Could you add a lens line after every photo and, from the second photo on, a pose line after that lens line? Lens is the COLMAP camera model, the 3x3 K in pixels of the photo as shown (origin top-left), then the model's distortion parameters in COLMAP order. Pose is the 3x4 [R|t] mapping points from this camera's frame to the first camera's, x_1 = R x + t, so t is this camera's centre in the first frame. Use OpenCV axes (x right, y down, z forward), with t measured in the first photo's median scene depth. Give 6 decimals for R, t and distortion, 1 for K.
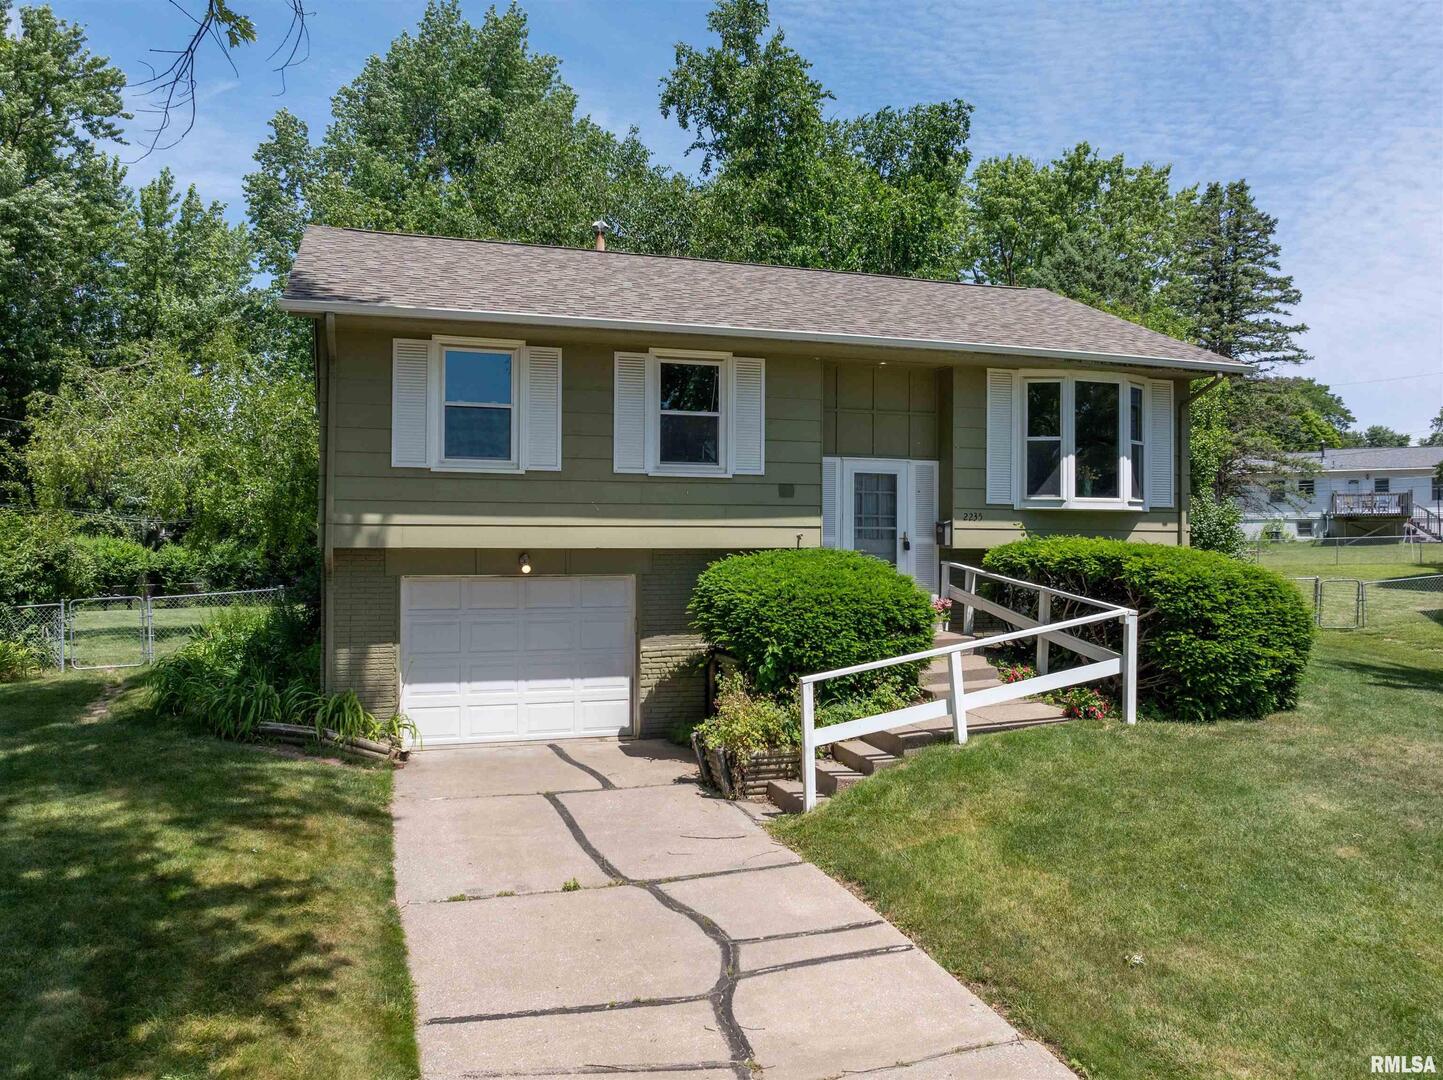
lens RADIAL K [[1037.9, 0, 756.1], [0, 1037.9, 536.0], [0, 0, 1]] dist [-0.031409, 0.007237]
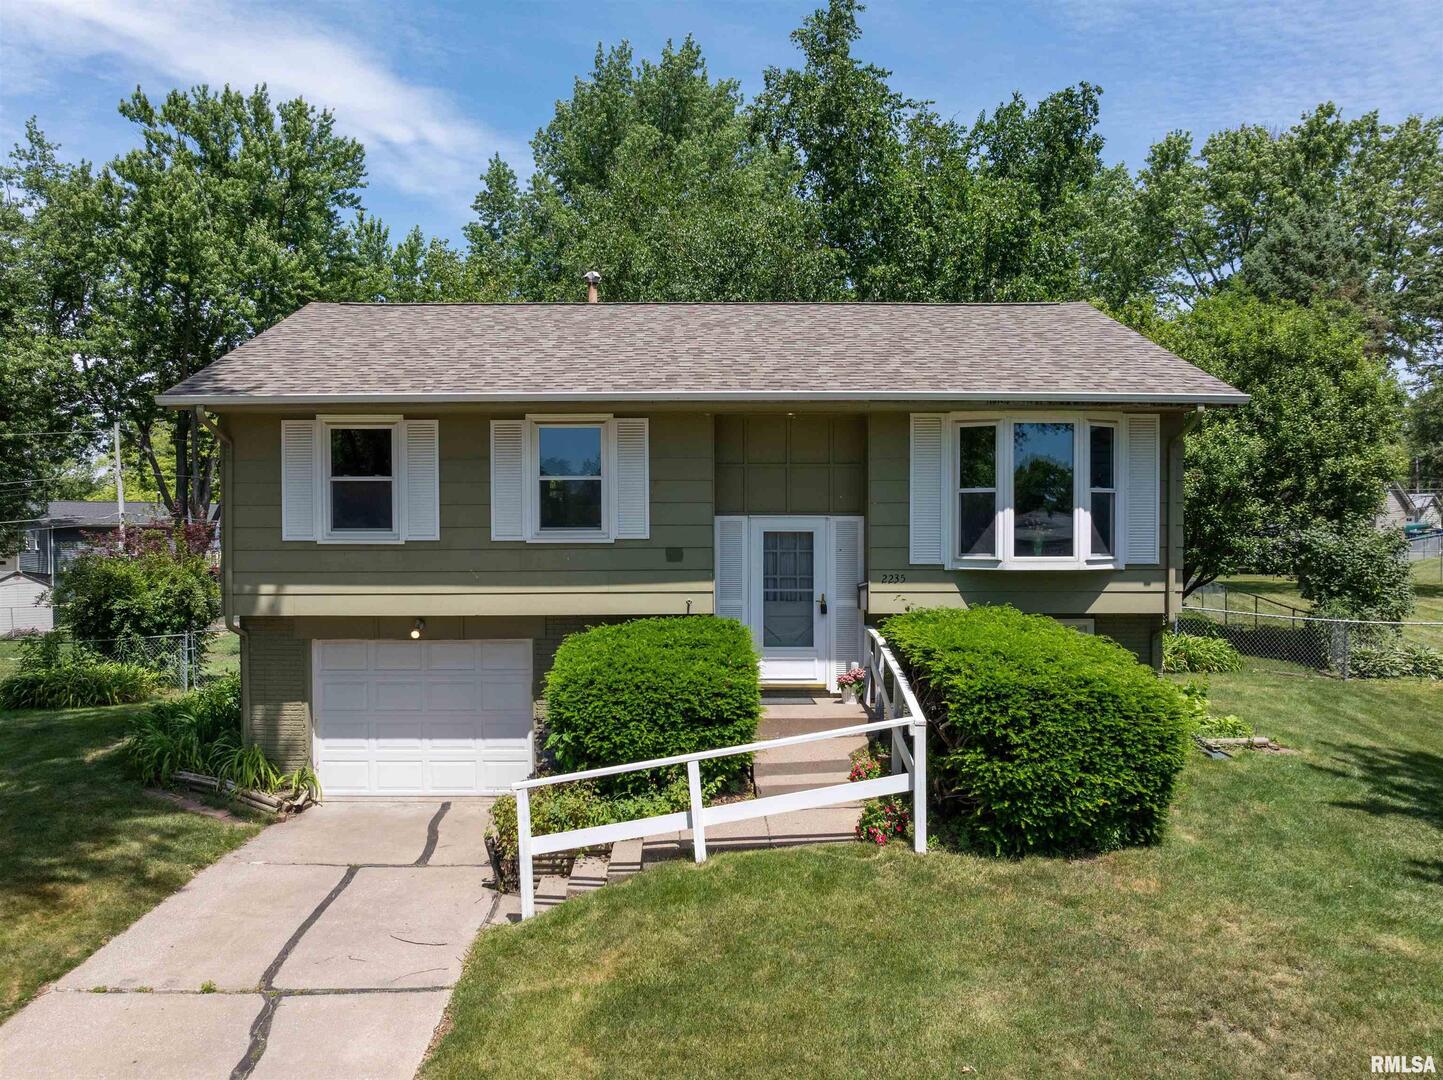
lens RADIAL K [[1004.2, 0, 740.4], [0, 1004.2, 543.1], [0, 0, 1]] dist [-0.039435, 0.006768]
pose [[0.955773, -0.002825, -0.294091, 0.364495], [0.007109, 0.999884, 0.013498, -0.067223], [0.294019, -0.014992, 0.955682, 0.132042]]
